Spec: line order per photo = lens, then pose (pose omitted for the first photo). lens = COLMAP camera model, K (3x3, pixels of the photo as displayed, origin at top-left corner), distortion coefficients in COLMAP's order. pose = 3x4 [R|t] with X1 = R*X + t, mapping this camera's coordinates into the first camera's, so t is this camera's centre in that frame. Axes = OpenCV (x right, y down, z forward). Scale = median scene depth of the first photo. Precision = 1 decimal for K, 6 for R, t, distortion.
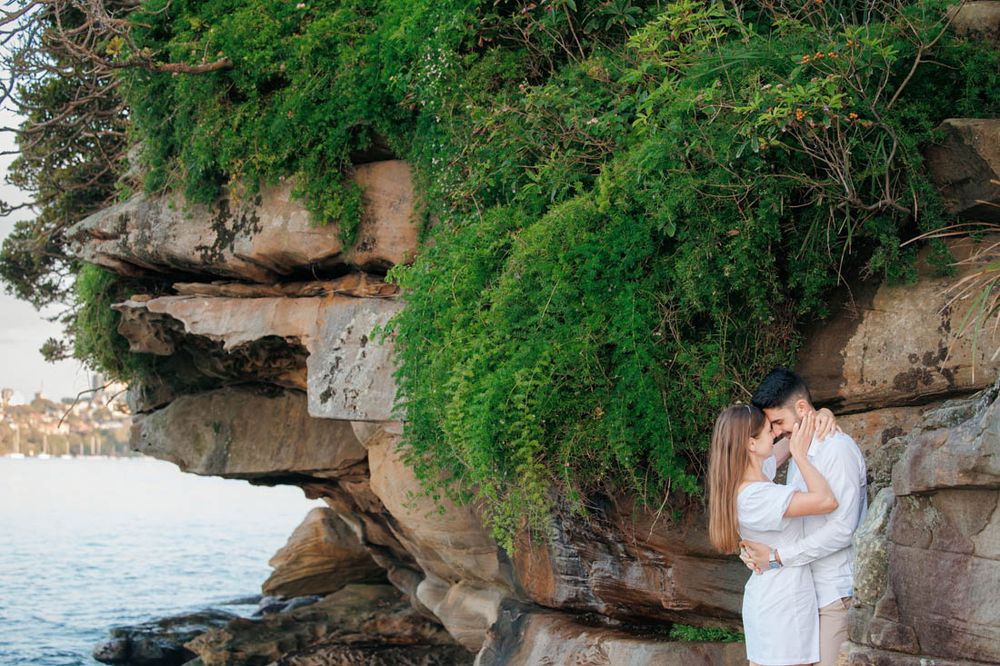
lens RADIAL K [[2260.0, 0, 499.7], [0, 2260.0, 355.9], [0, 0, 1]] dist [-0.446218, 0.000000]
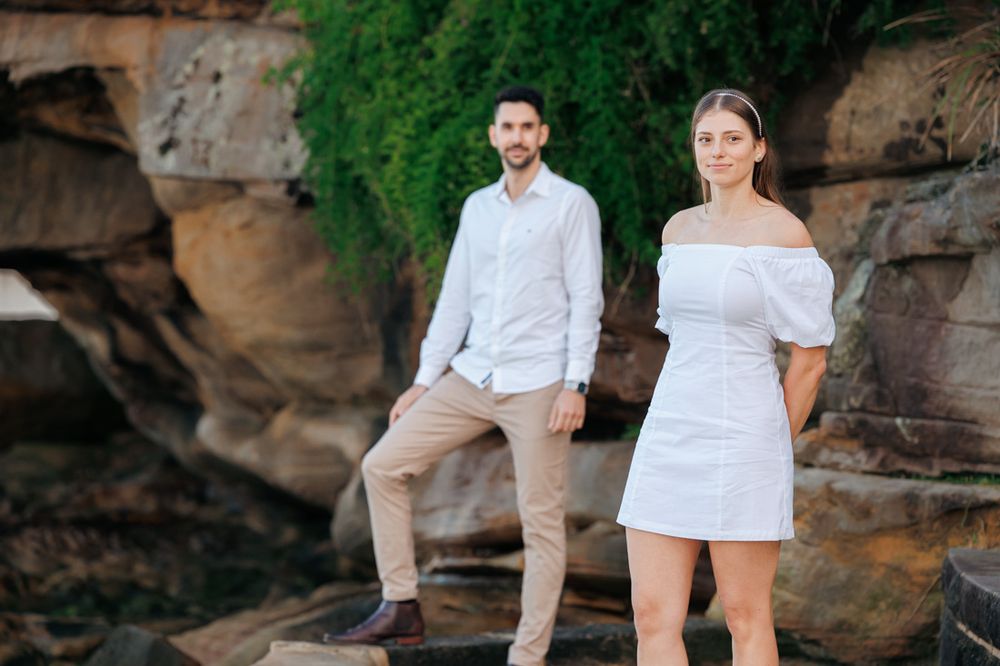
lens RADIAL K [[5508.2, 0, 502.6], [0, 5508.2, 332.4], [0, 0, 1]] dist [-0.207341, 0.000000]
pose [[0.995859, 0.011201, 0.090219, -0.178824], [-0.016501, 0.998167, 0.058219, -0.041579], [-0.089402, -0.059467, 0.994219, -1.214406]]
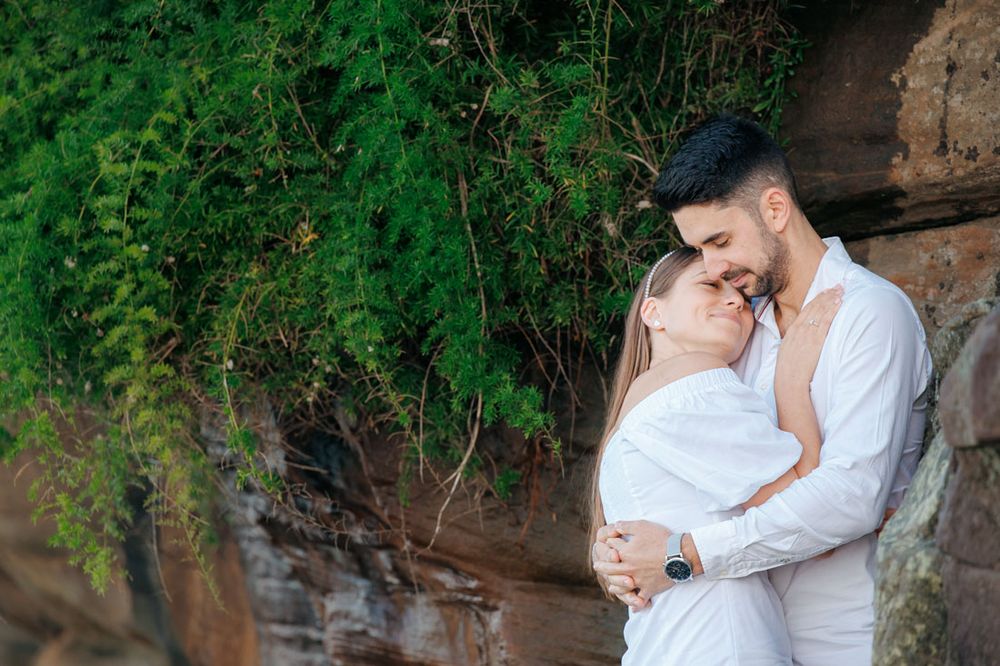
lens RADIAL K [[6114.1, 0, 502.6], [0, 6114.1, 337.1], [0, 0, 1]] dist [-0.064544, 0.000000]
pose [[0.999298, -0.022343, 0.030055, 0.046238], [0.020586, 0.998131, 0.057535, -0.019632], [-0.031284, -0.056876, 0.997891, -0.108147]]
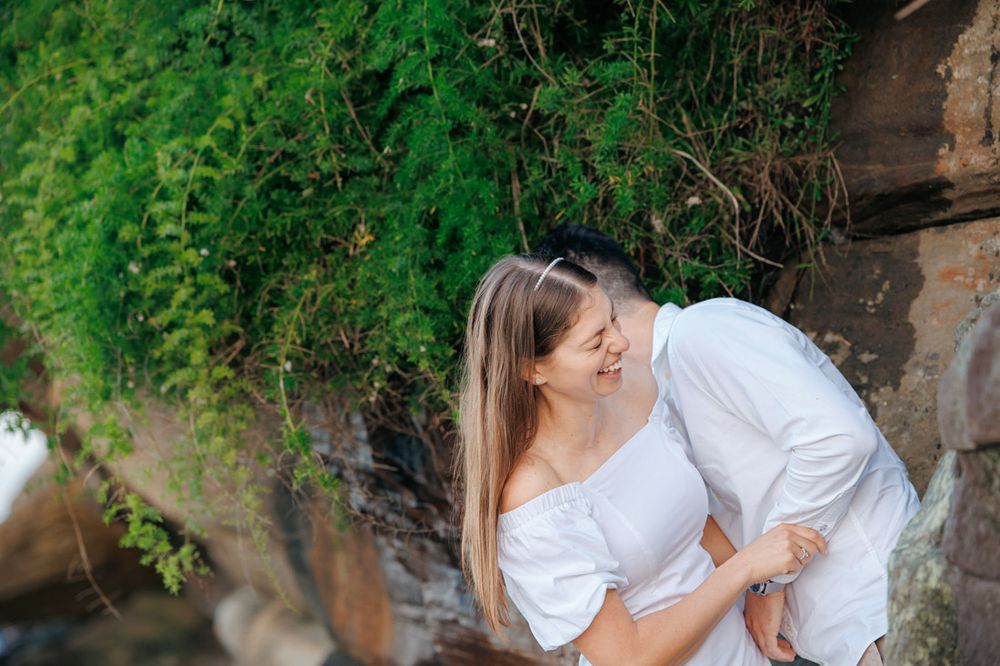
lens RADIAL K [[4666.7, 0, 466.7], [0, 4666.7, 257.3], [0, 0, 1]] dist [0.039945, 0.000000]
pose [[0.998334, -0.038638, -0.042845, 0.100169], [0.040376, 0.998364, 0.040485, -0.005196], [0.041210, -0.042148, 0.998261, 0.146061]]
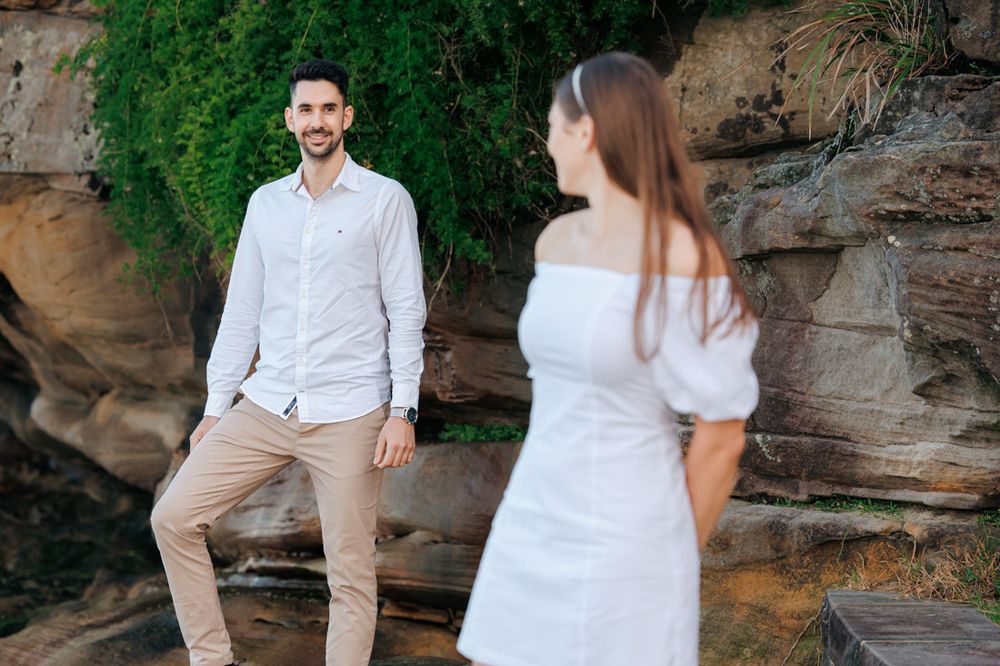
lens RADIAL K [[4089.1, 0, 496.0], [0, 4089.1, 338.0], [0, 0, 1]] dist [-0.278146, 0.000000]
pose [[0.991688, -0.011925, 0.128113, -0.104651], [0.002265, 0.997160, 0.075284, -0.025545], [-0.128647, -0.074368, 0.988898, -0.520788]]
